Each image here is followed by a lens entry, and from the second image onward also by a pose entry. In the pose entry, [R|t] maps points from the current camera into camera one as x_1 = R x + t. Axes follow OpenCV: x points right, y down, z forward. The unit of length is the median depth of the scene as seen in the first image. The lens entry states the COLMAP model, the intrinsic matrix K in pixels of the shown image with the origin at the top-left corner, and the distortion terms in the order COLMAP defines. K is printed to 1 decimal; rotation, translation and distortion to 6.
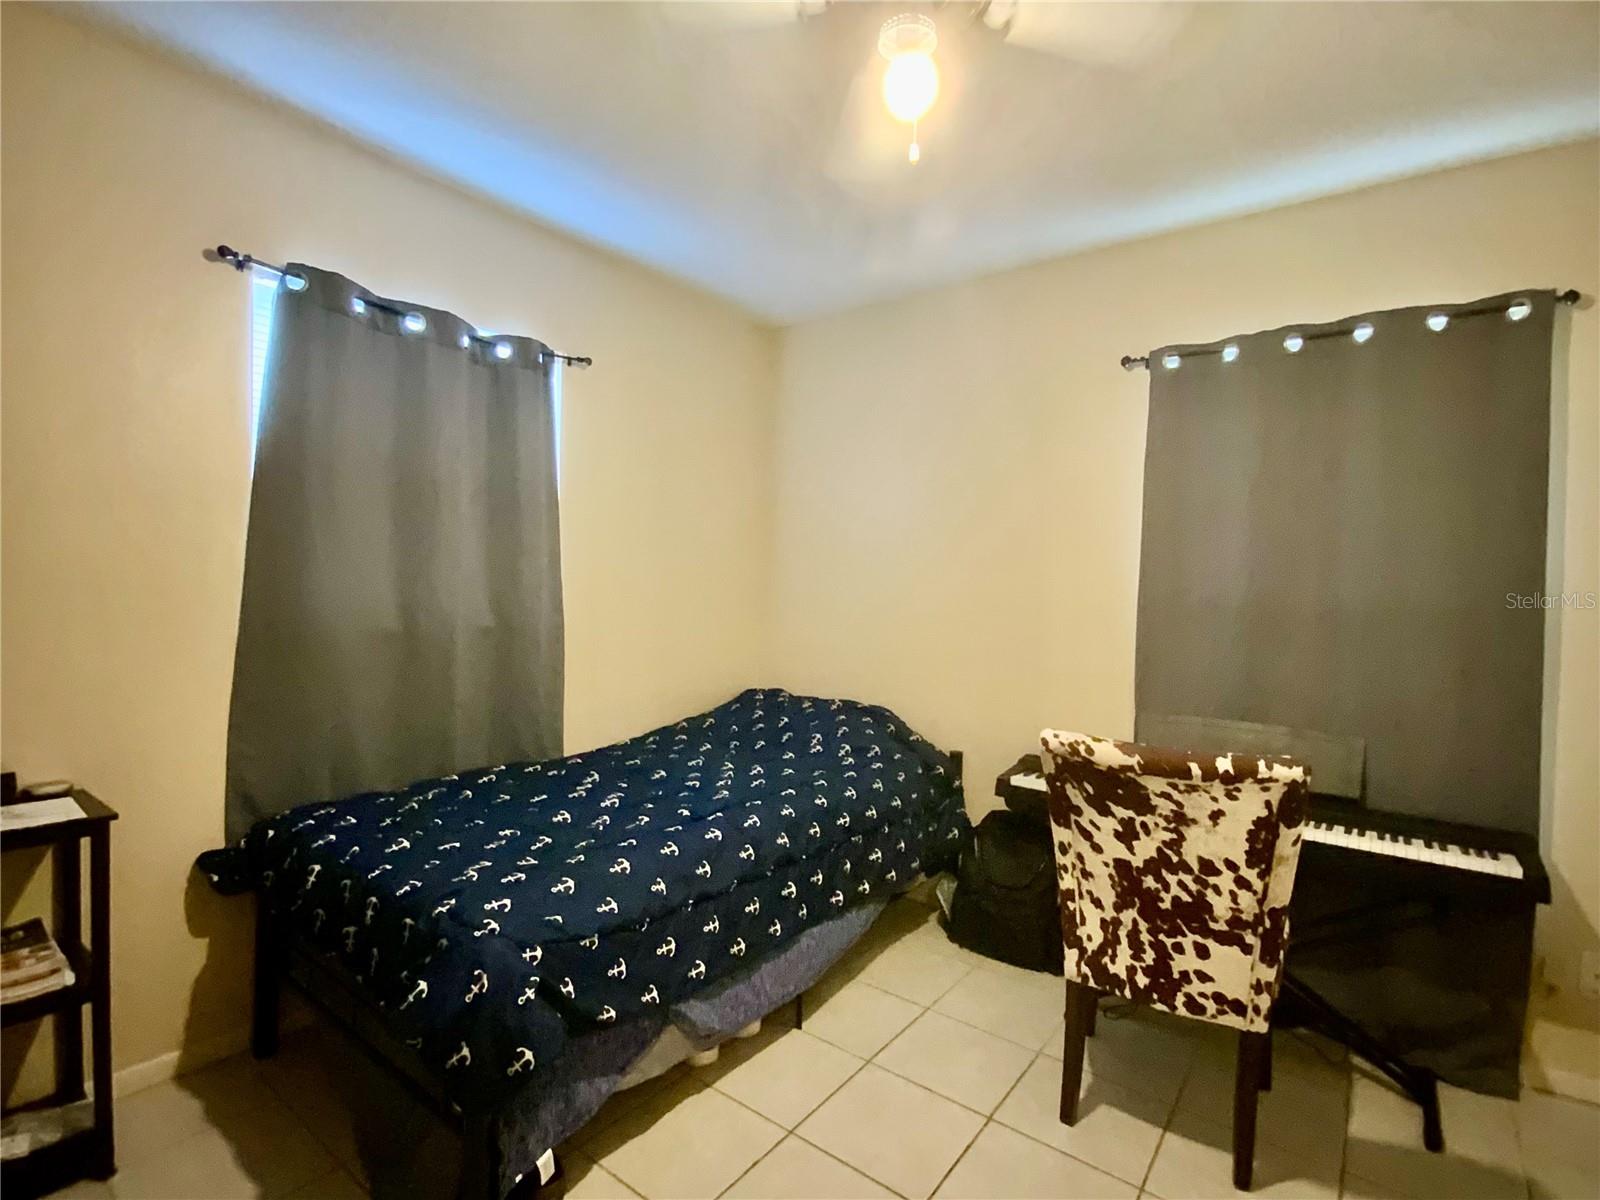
lens RADIAL K [[764.8, 0, 799.8], [0, 764.8, 602.7], [0, 0, 1]] dist [-0.007343, -0.000130]
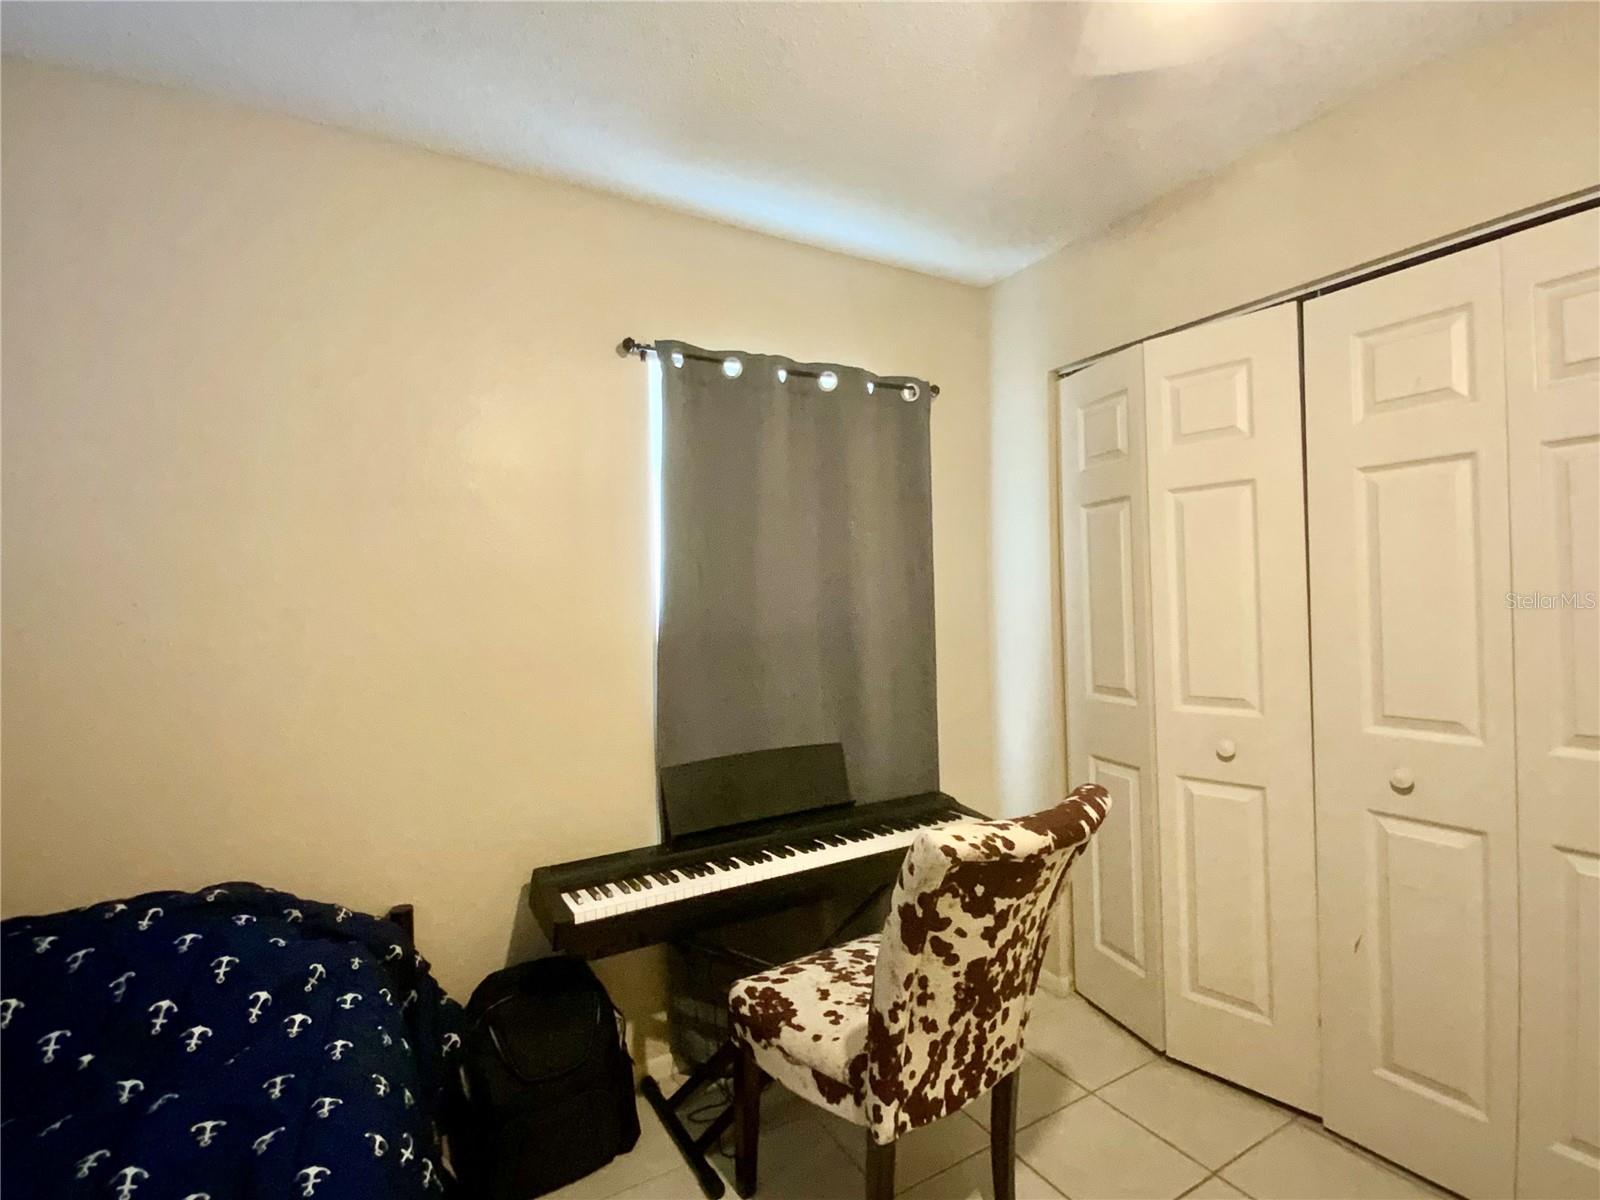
lens RADIAL K [[764.8, 0, 799.1], [0, 764.8, 598.0], [0, 0, 1]] dist [-0.007343, -0.000130]
pose [[0.375724, -0.035612, 0.926047, -0.390193], [0.050398, 0.998568, 0.017953, -0.079274], [-0.925360, 0.039925, 0.376980, 0.802546]]
